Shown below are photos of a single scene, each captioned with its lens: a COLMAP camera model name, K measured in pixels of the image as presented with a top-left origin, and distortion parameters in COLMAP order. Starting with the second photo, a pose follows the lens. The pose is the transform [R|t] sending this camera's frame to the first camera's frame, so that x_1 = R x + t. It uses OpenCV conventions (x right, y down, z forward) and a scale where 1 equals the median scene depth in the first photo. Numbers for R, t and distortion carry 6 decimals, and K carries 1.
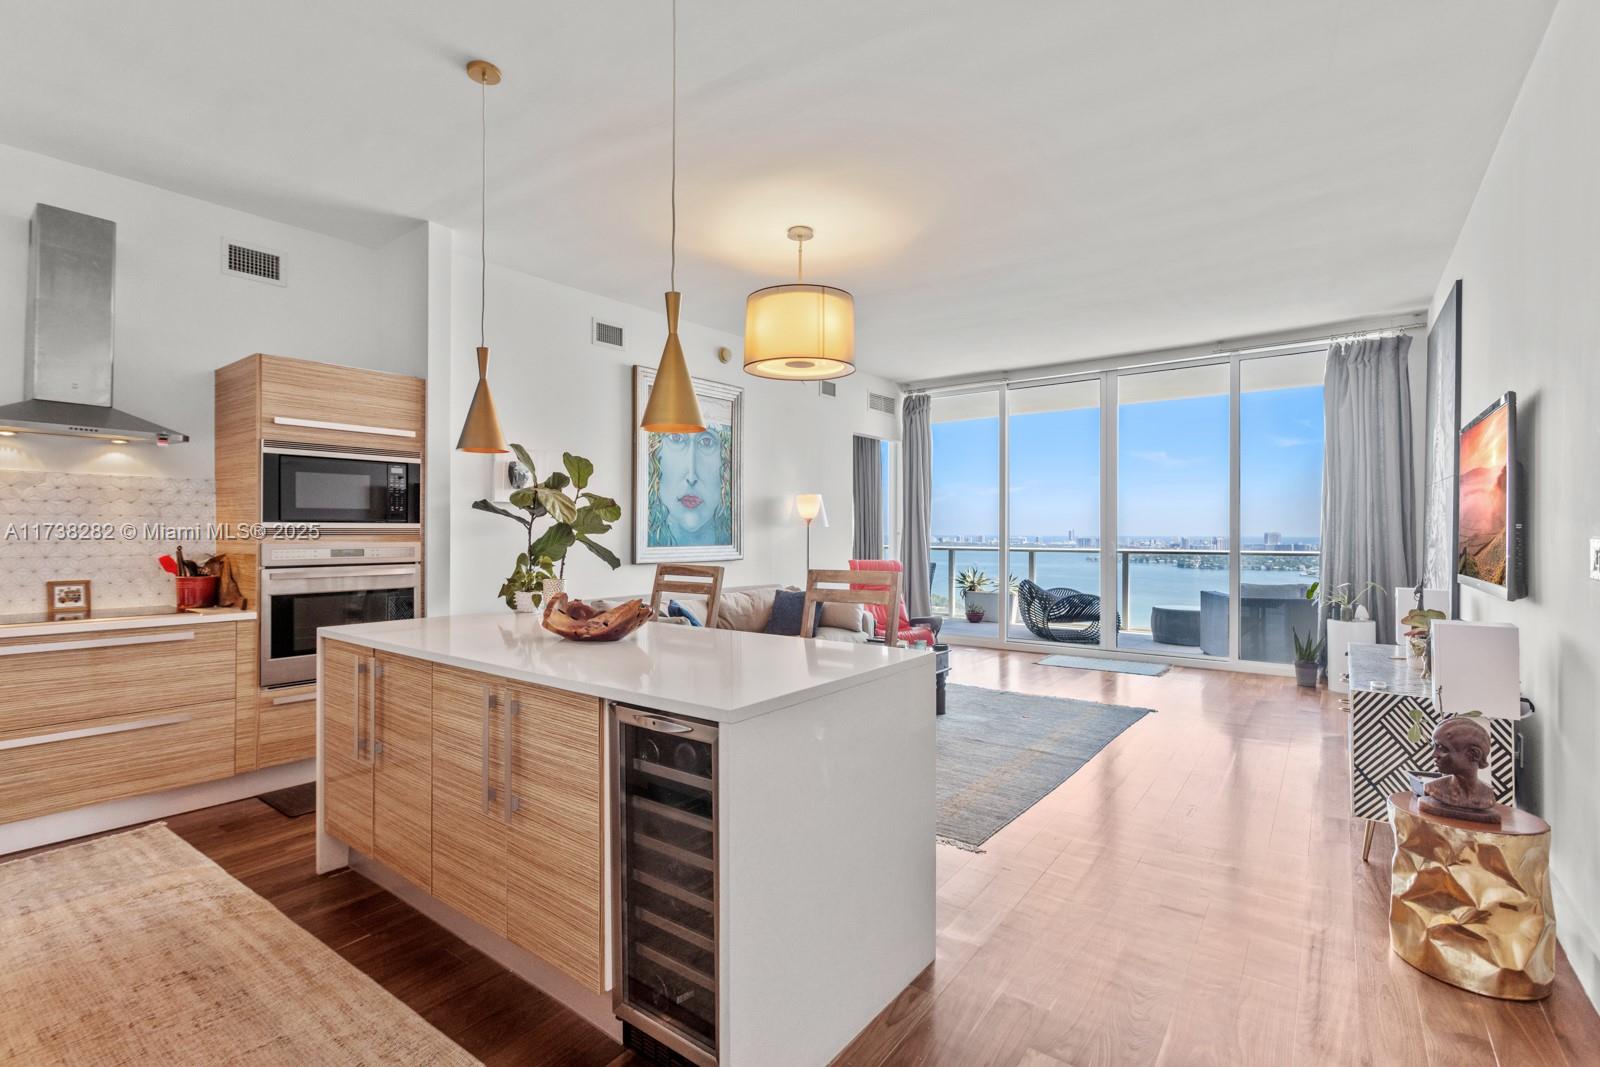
lens RADIAL K [[755.3, 0, 787.8], [0, 755.3, 529.0], [0, 0, 1]] dist [-0.003423, 0.000921]
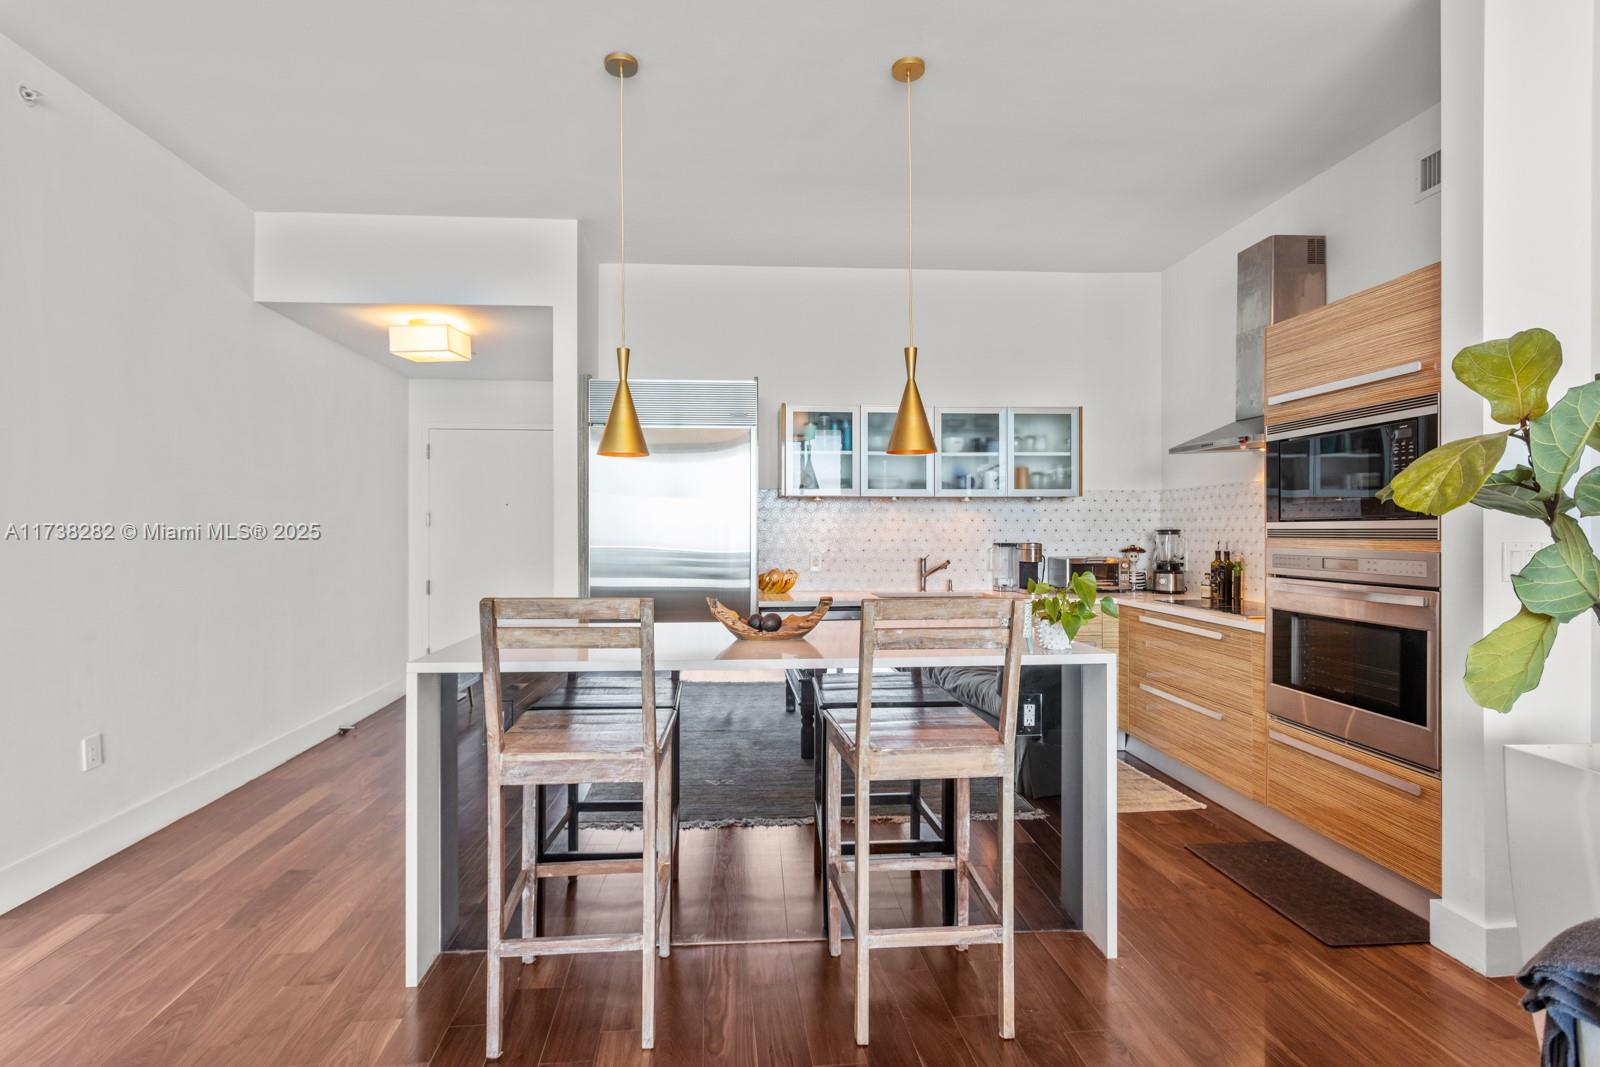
lens RADIAL K [[755.3, 0, 794.8], [0, 755.3, 532.5], [0, 0, 1]] dist [-0.003423, 0.000921]
pose [[-0.738484, -0.000089, -0.674271, 0.280754], [0.000582, 1.000000, -0.000770, 0.003181], [0.674271, -0.000961, -0.738483, 1.238771]]
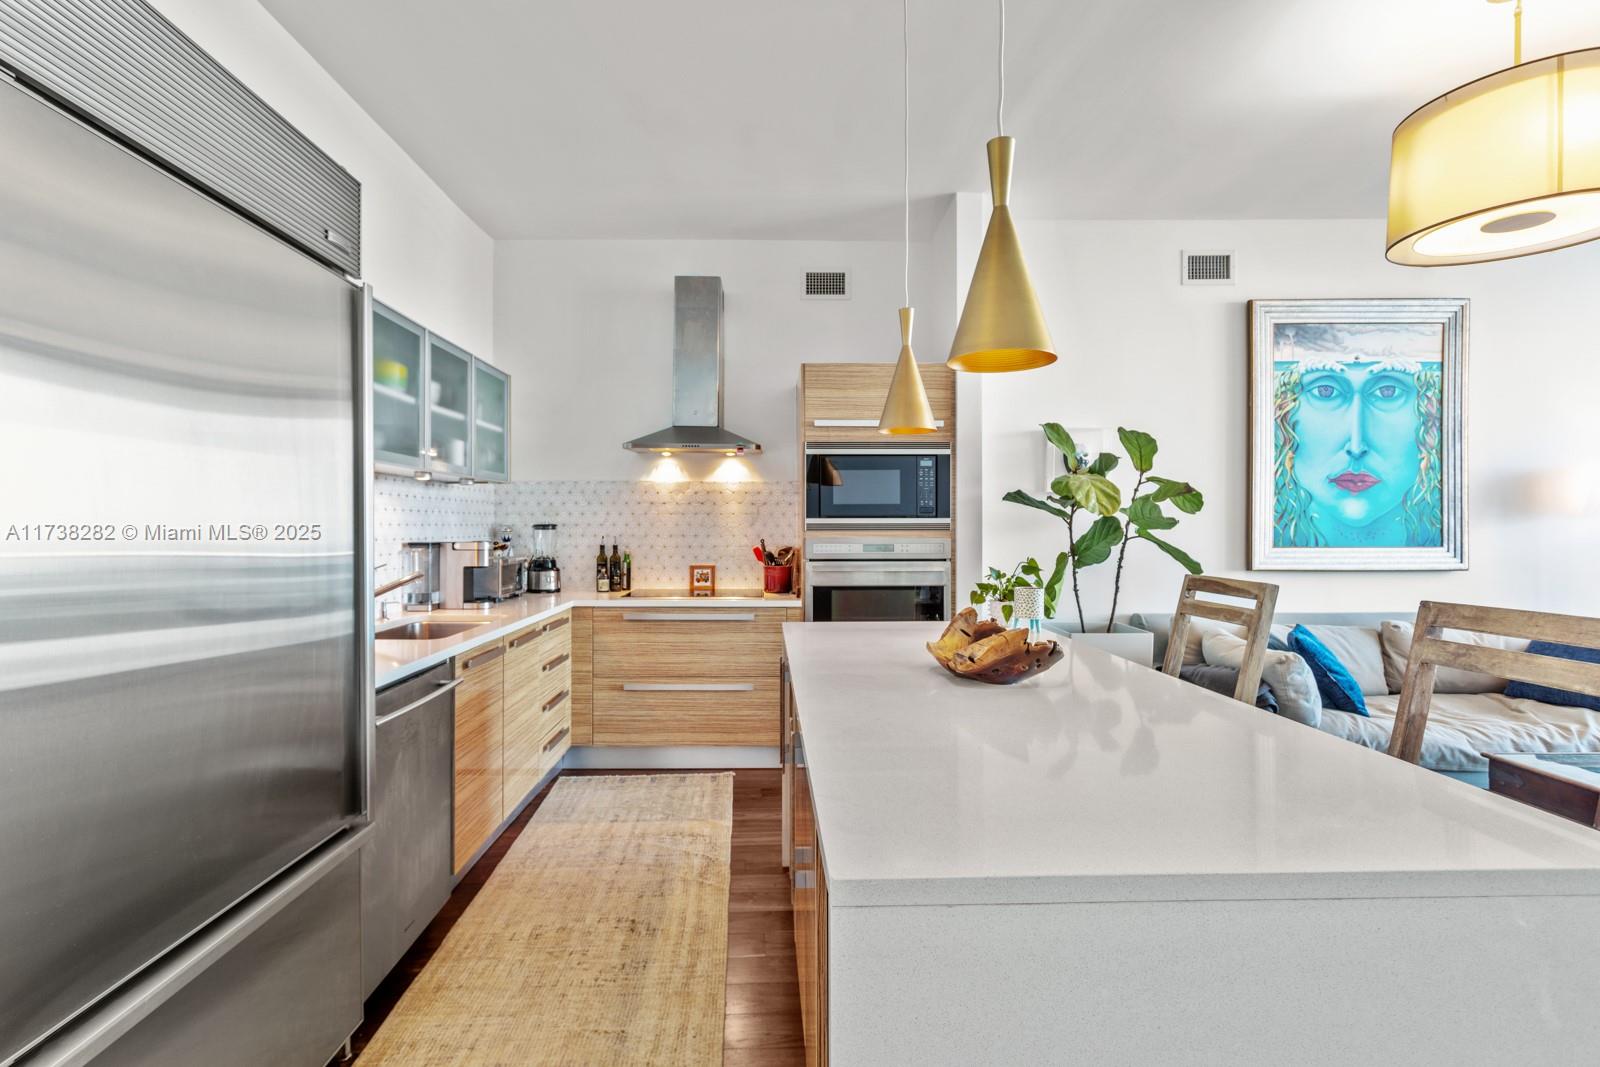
lens RADIAL K [[755.3, 0, 785.2], [0, 755.3, 526.4], [0, 0, 1]] dist [-0.003423, 0.000921]
pose [[0.628603, -0.001089, -0.777725, 0.128431], [0.003885, 0.999991, 0.001740, 0.000595], [0.777717, -0.004115, 0.628602, 0.283241]]
